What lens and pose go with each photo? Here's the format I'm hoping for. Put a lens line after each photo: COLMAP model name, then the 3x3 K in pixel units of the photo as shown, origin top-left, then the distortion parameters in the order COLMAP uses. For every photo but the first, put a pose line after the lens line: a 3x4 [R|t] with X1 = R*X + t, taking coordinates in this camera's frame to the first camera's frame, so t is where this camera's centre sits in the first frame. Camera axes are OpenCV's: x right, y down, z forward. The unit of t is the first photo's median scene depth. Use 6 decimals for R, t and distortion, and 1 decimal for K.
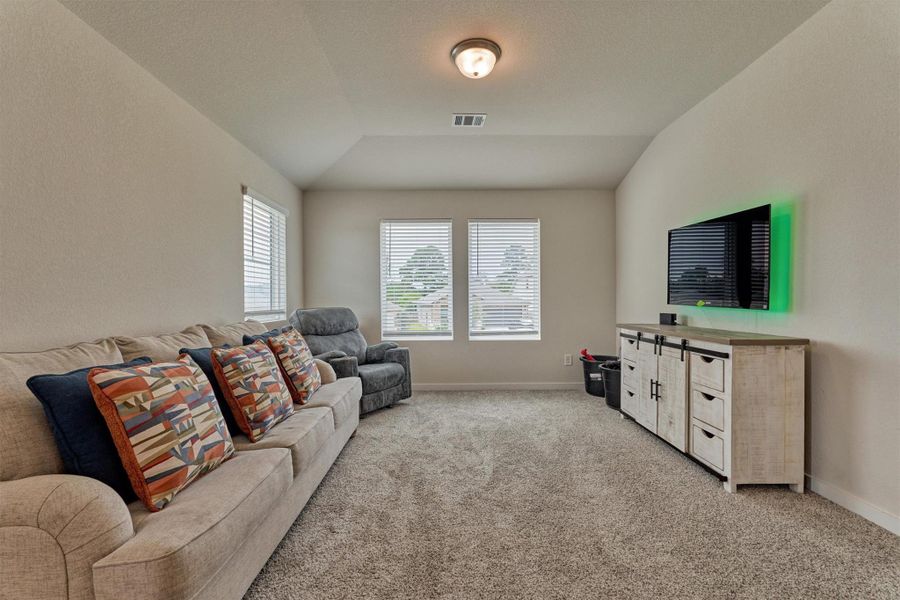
lens RADIAL K [[388.6, 0, 450.0], [0, 388.6, 300.0], [0, 0, 1]] dist [-0.001792, -0.000357]
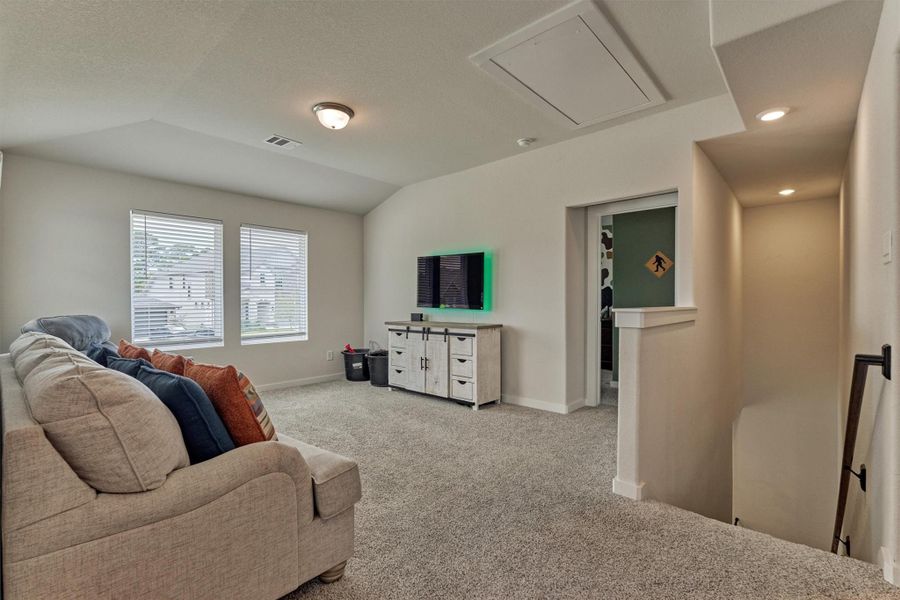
lens RADIAL K [[388.6, 0, 450.0], [0, 388.6, 300.0], [0, 0, 1]] dist [-0.001792, -0.000357]
pose [[0.691168, 0.003564, 0.722685, -0.510779], [0.002413, 0.999971, -0.007239, -0.006447], [-0.722690, 0.006747, 0.691139, -0.128794]]
